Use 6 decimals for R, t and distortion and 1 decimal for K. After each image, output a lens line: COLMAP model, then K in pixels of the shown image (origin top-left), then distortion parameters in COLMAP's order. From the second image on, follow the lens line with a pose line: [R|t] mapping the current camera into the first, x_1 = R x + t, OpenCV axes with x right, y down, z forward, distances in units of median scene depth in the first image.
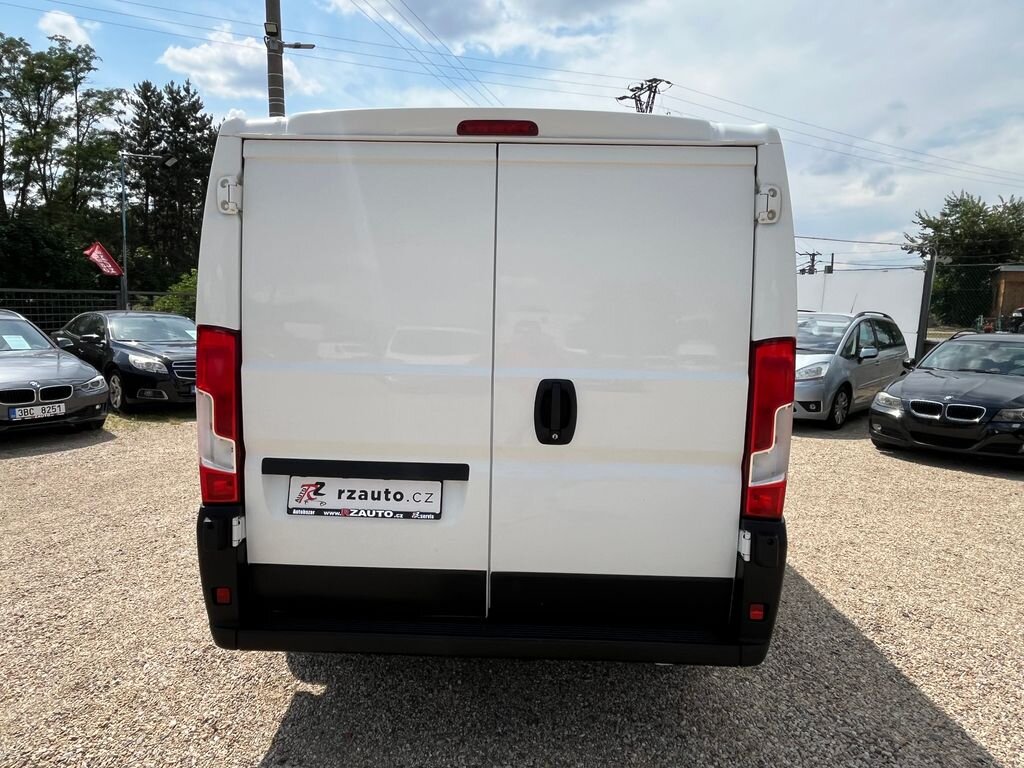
lens RADIAL K [[650.2, 0, 512.0], [0, 650.2, 384.0], [0, 0, 1]] dist [-0.002219, -0.000027]
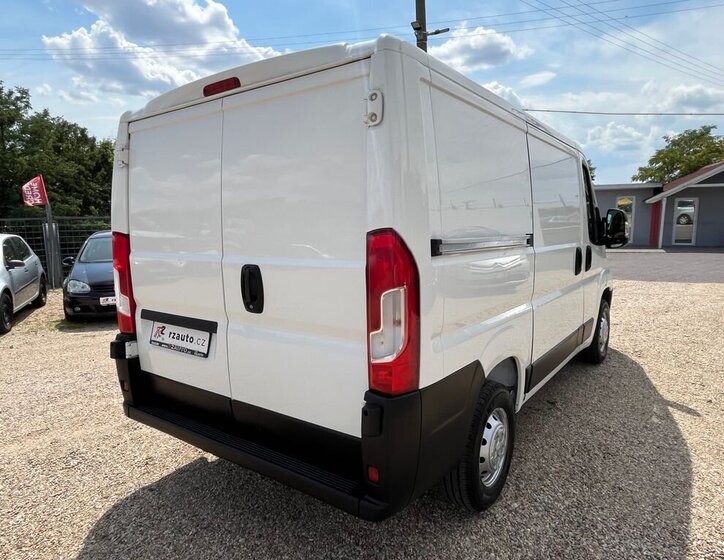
lens RADIAL K [[473.4, 0, 362.0], [0, 473.4, 280.0], [0, 0, 1]] dist [0.005188, 0.000568]
pose [[0.821703, 0.031279, -0.569058, 0.793081], [-0.022497, 0.999495, 0.022454, -0.002814], [0.569472, -0.005648, 0.821991, 0.309898]]
